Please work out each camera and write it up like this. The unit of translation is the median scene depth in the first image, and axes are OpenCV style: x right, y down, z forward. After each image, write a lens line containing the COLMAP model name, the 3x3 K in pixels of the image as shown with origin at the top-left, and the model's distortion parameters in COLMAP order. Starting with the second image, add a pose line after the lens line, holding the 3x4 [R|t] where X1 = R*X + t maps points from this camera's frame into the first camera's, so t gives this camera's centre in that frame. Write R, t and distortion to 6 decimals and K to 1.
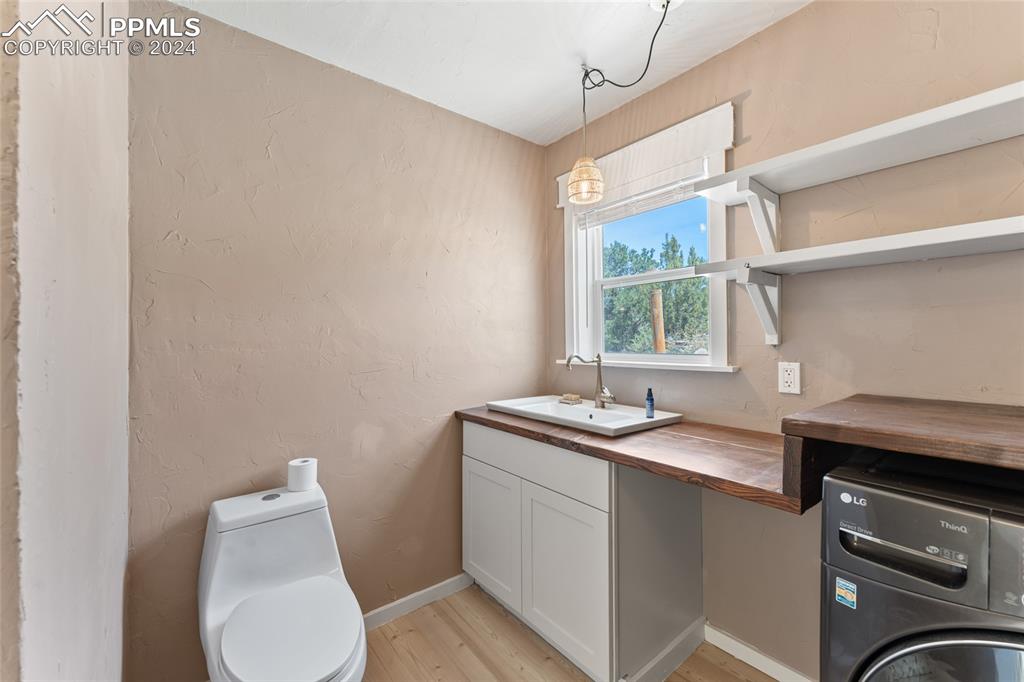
lens RADIAL K [[411.7, 0, 510.1], [0, 411.7, 338.4], [0, 0, 1]] dist [-0.000500, 0.000116]
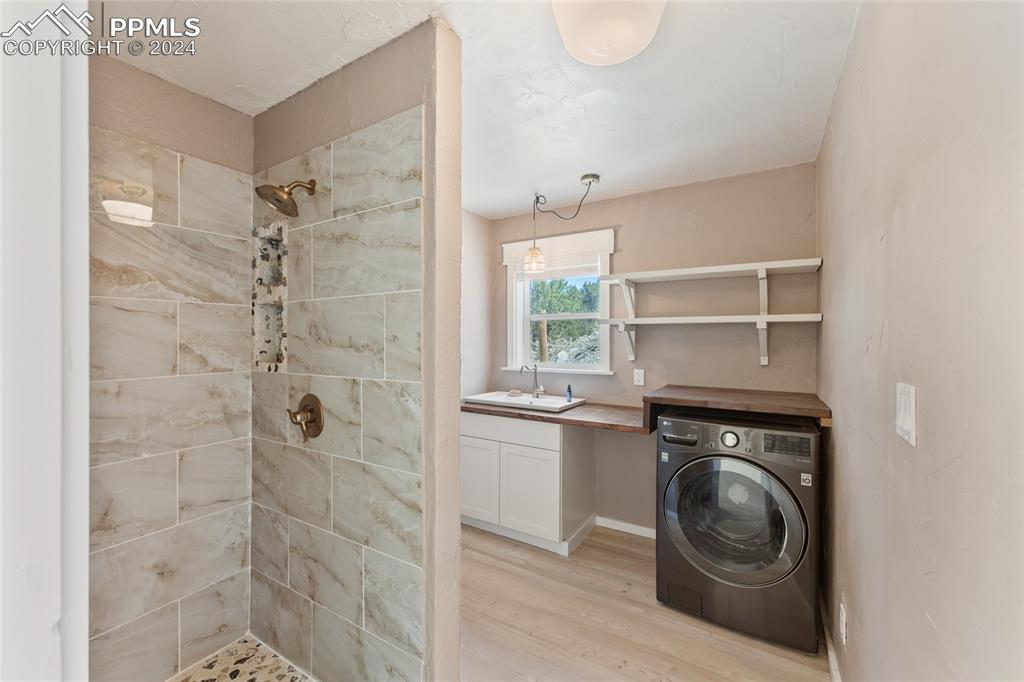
lens RADIAL K [[411.7, 0, 509.7], [0, 411.7, 337.0], [0, 0, 1]] dist [-0.000500, 0.000116]
pose [[0.942050, 0.008081, 0.335376, -0.491159], [-0.009040, 0.999958, 0.001300, -0.082054], [-0.335351, -0.004256, 0.942084, -0.558828]]
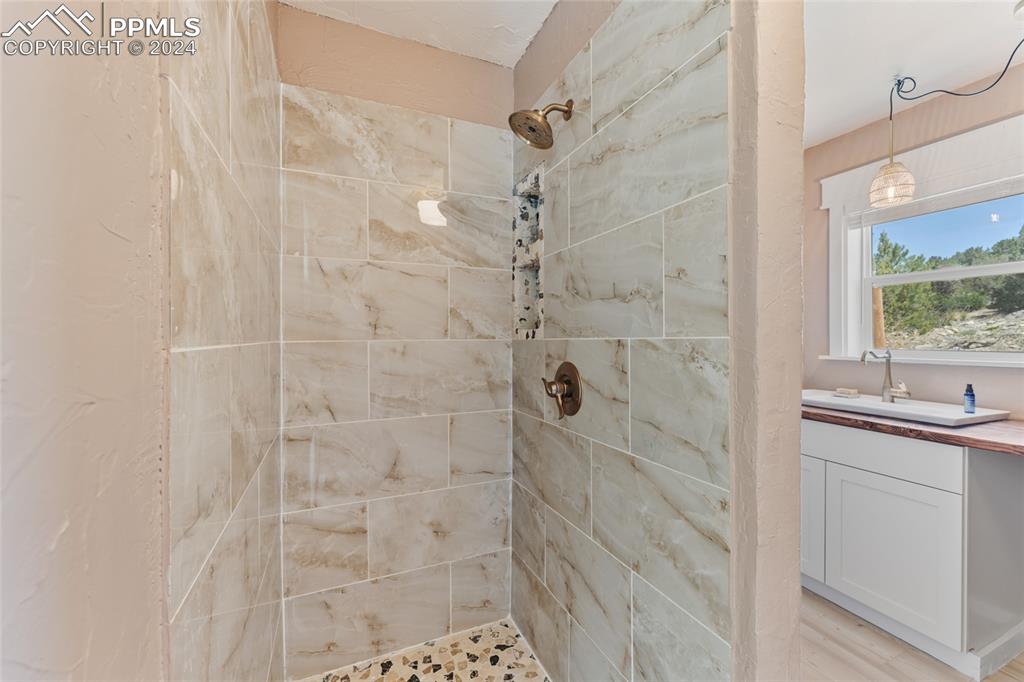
lens RADIAL K [[411.7, 0, 511.8], [0, 411.7, 339.5], [0, 0, 1]] dist [-0.000500, 0.000116]
pose [[0.965517, 0.008031, -0.260217, -0.503658], [-0.005708, 0.999937, 0.009684, 0.007101], [0.260278, -0.007865, 0.965502, -0.285079]]
